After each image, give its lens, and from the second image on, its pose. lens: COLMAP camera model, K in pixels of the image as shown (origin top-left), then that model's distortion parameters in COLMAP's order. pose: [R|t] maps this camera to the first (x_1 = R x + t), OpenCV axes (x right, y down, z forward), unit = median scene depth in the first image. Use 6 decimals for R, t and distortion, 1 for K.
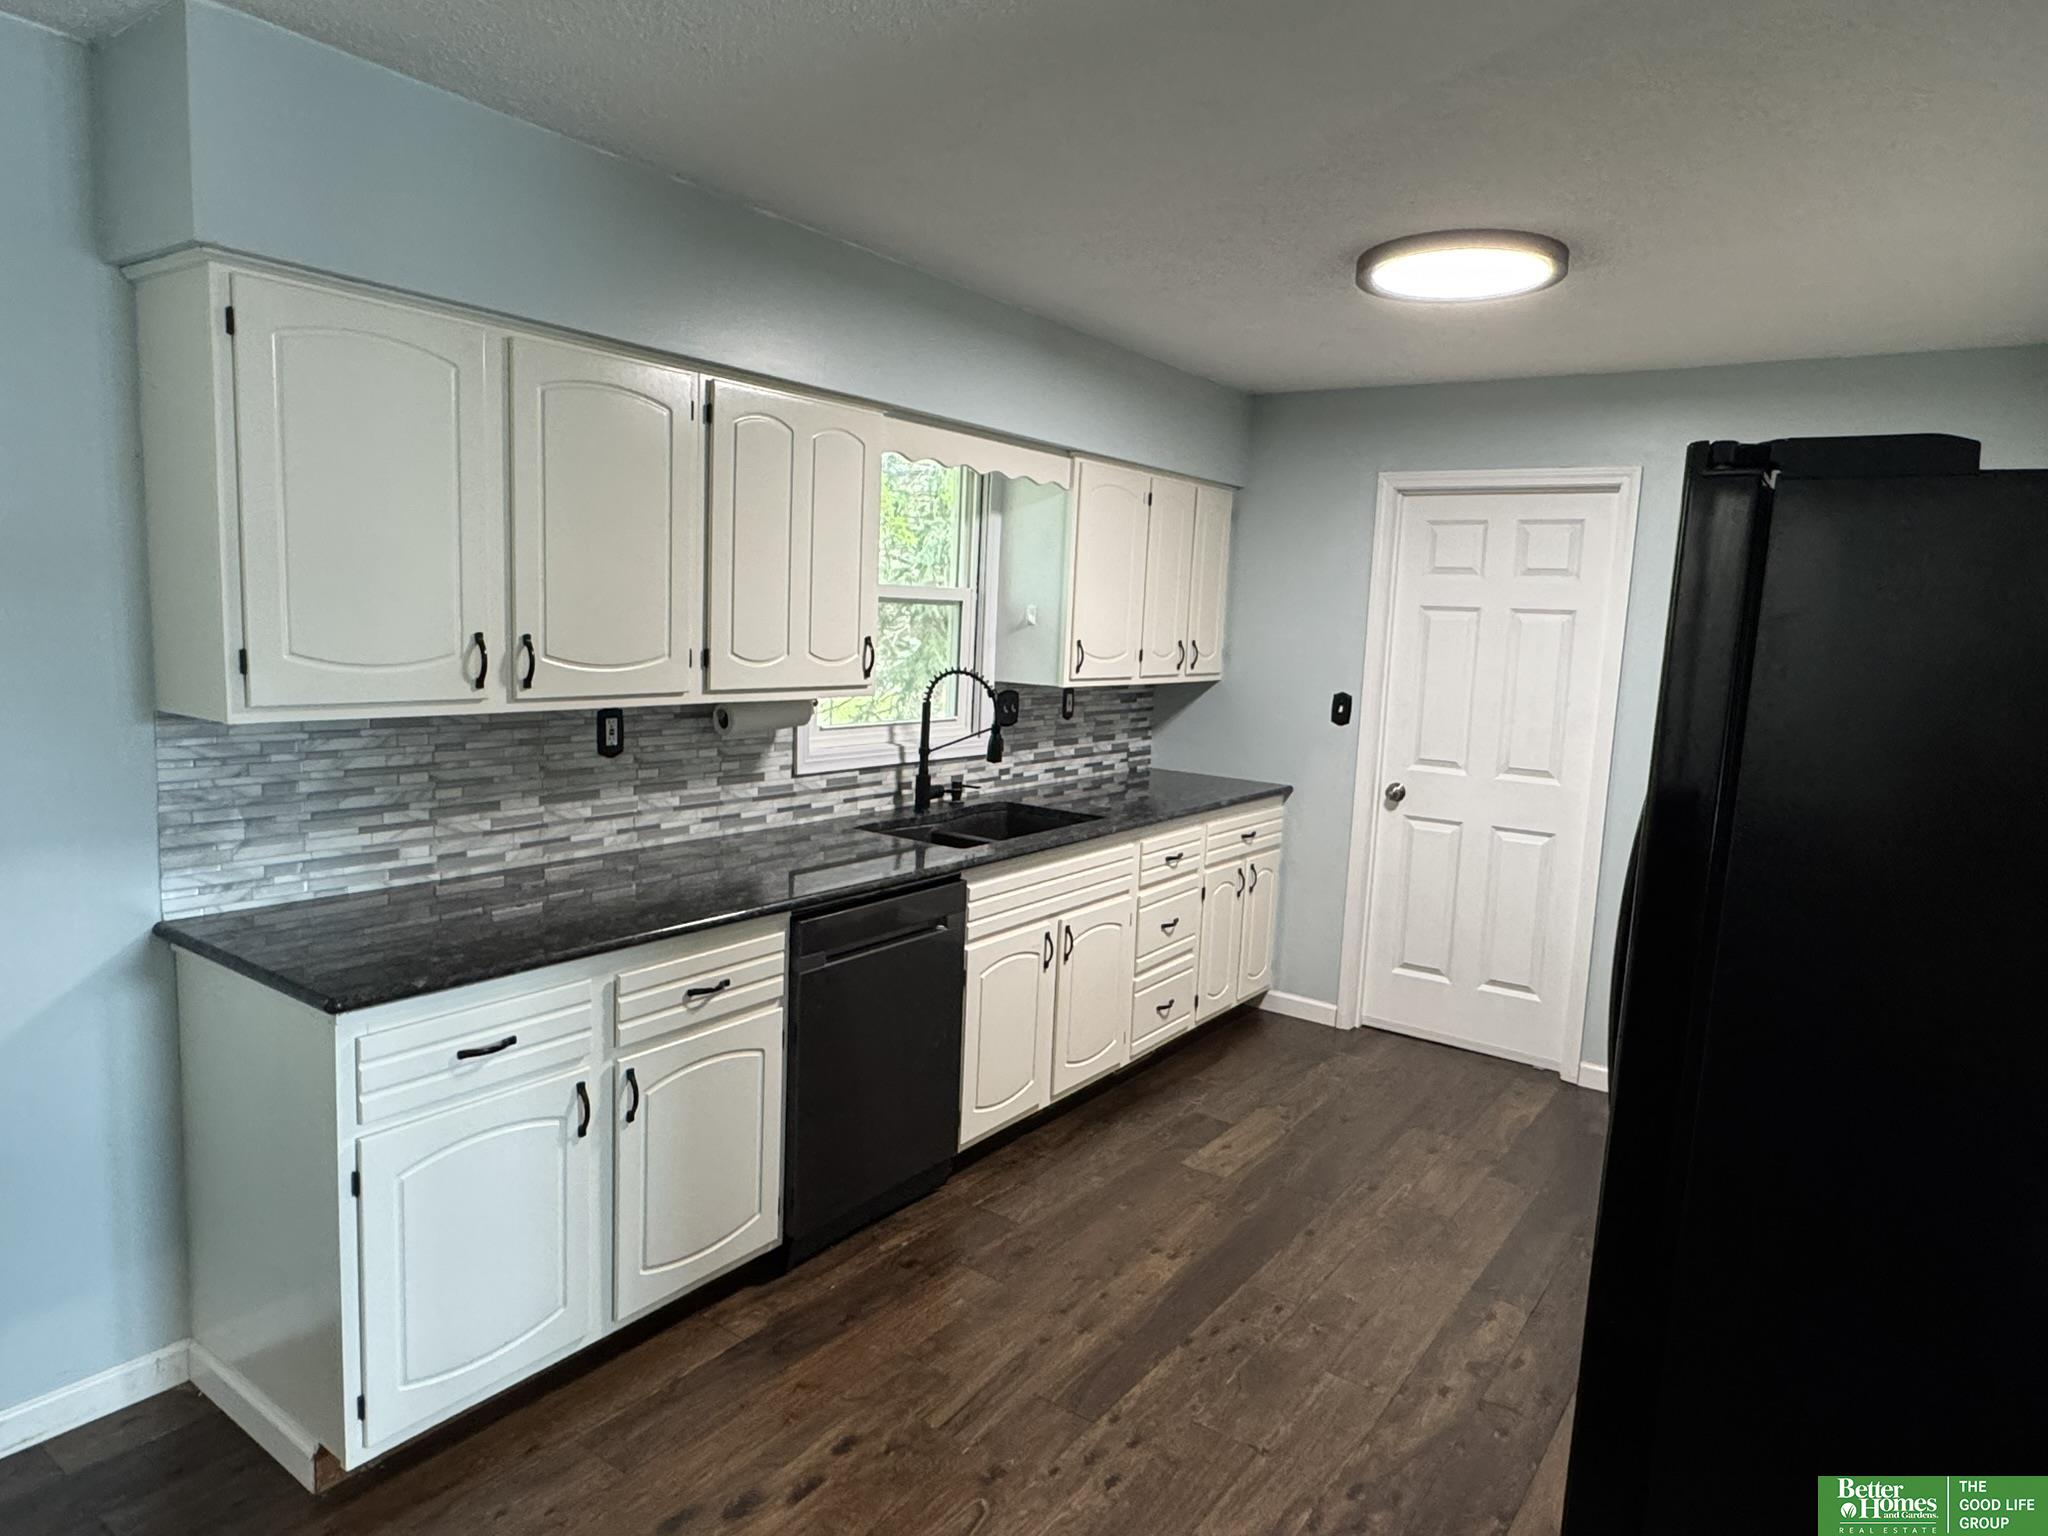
lens RADIAL K [[1250.2, 0, 1024.0], [0, 1250.2, 768.0], [0, 0, 1]] dist [0.000382, -0.000287]
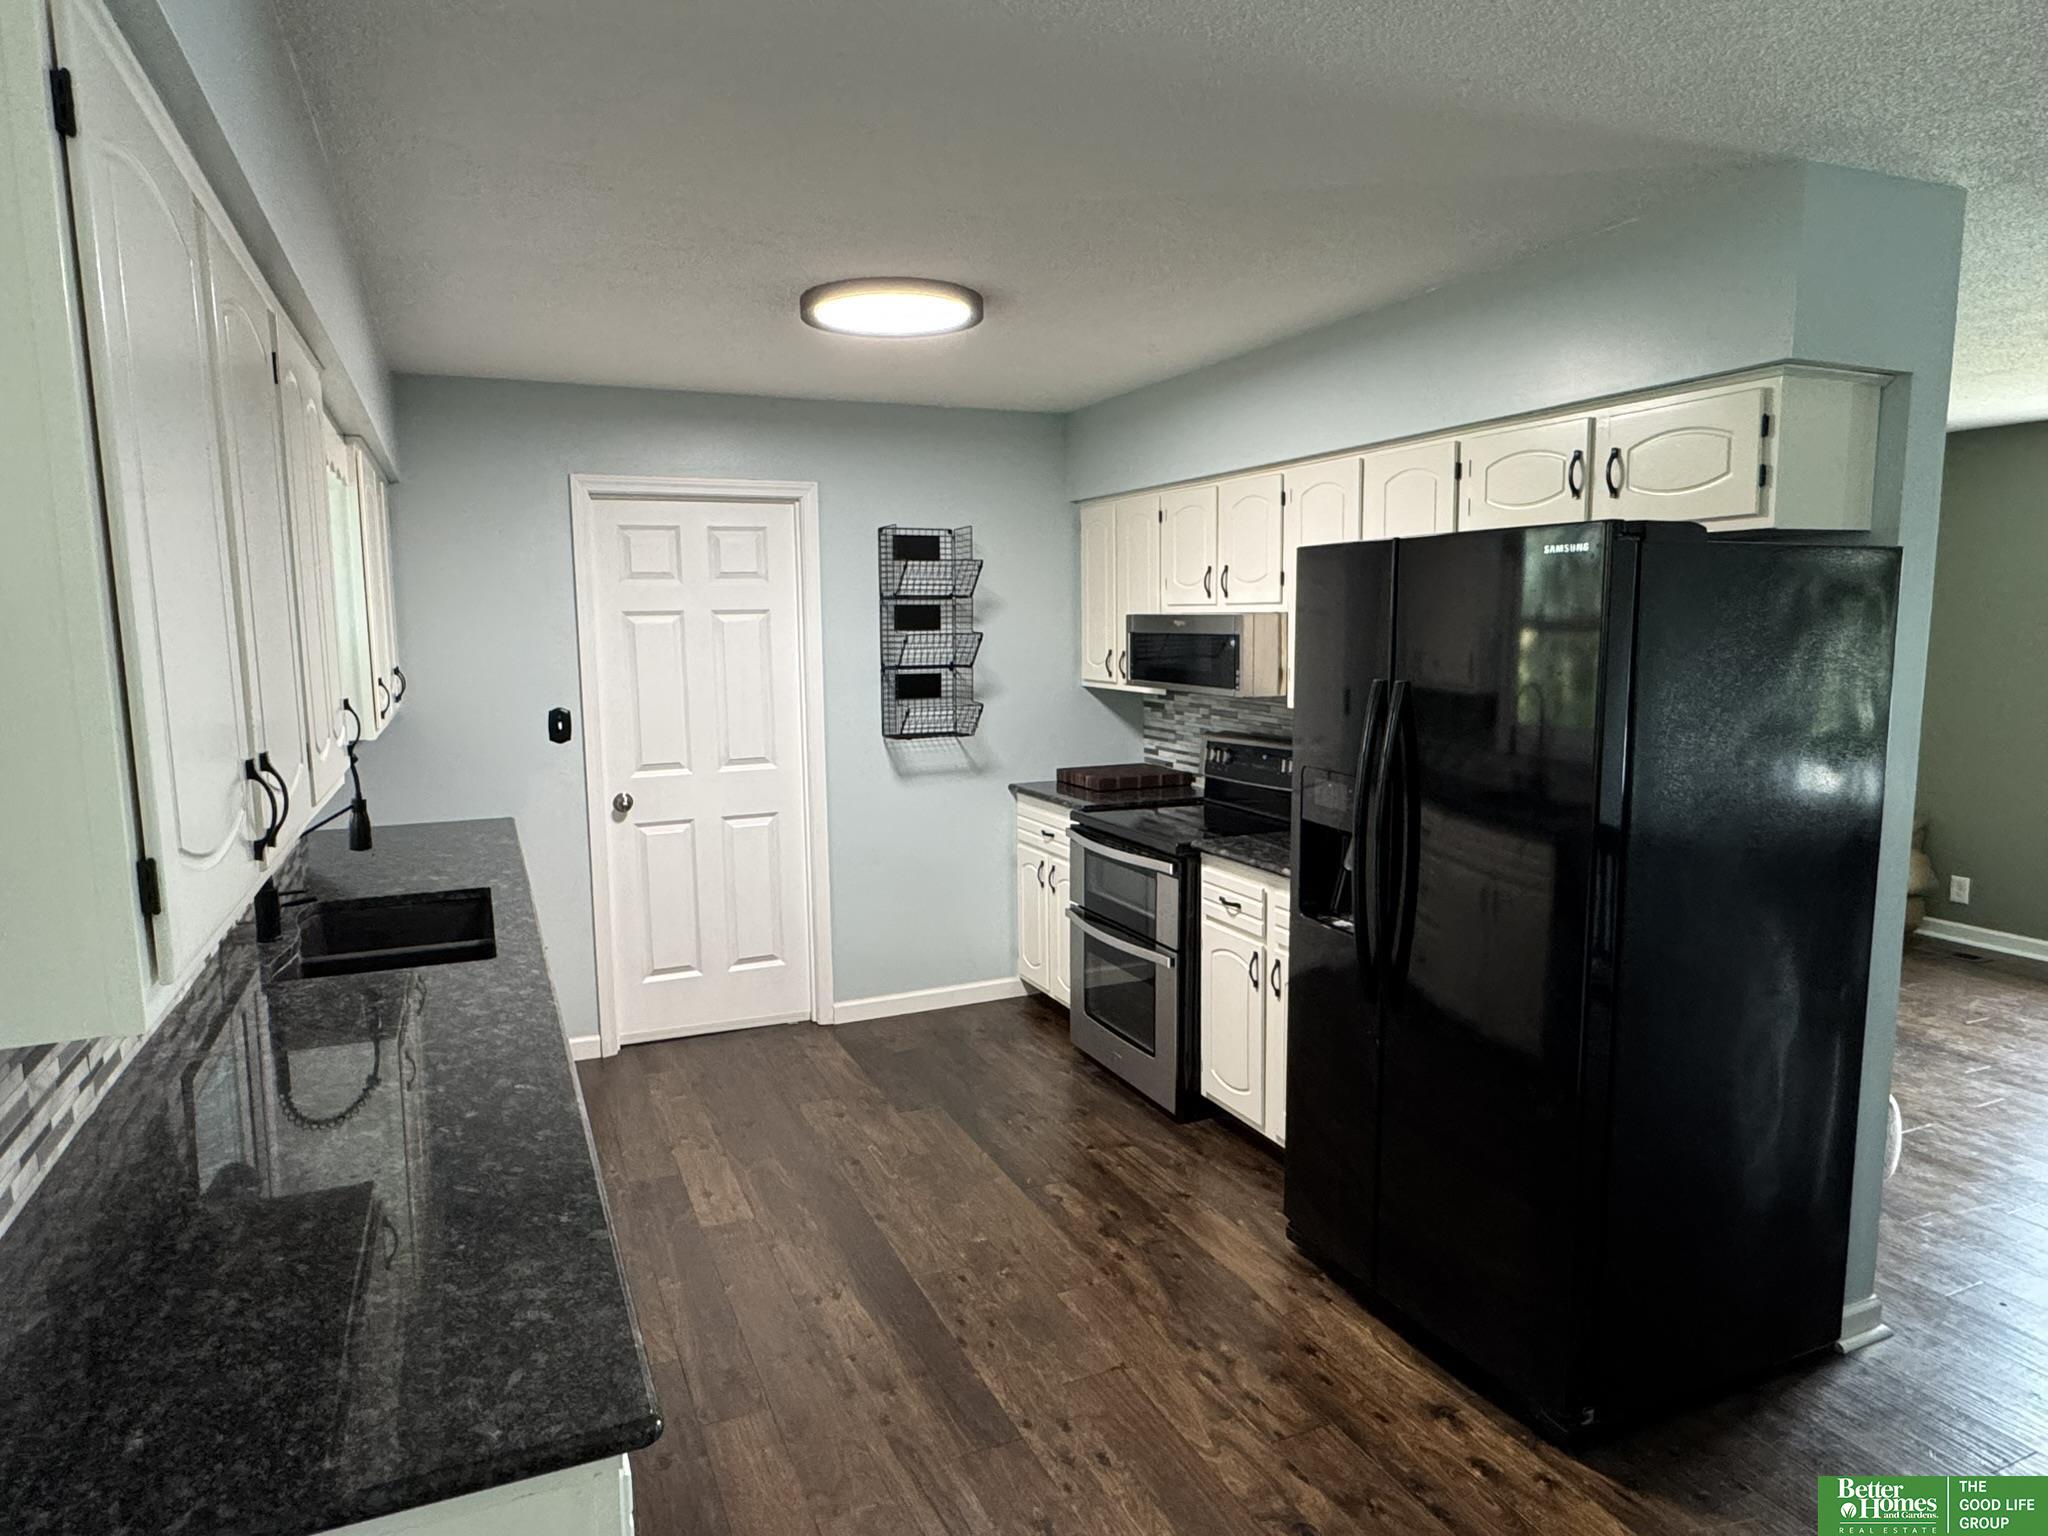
lens RADIAL K [[1250.2, 0, 1024.0], [0, 1250.2, 768.0], [0, 0, 1]] dist [0.000382, -0.000287]
pose [[0.517943, -0.154307, 0.841383, -0.377434], [0.143275, 0.985350, 0.092512, -0.055540], [-0.843331, 0.072633, 0.532463, 0.223098]]
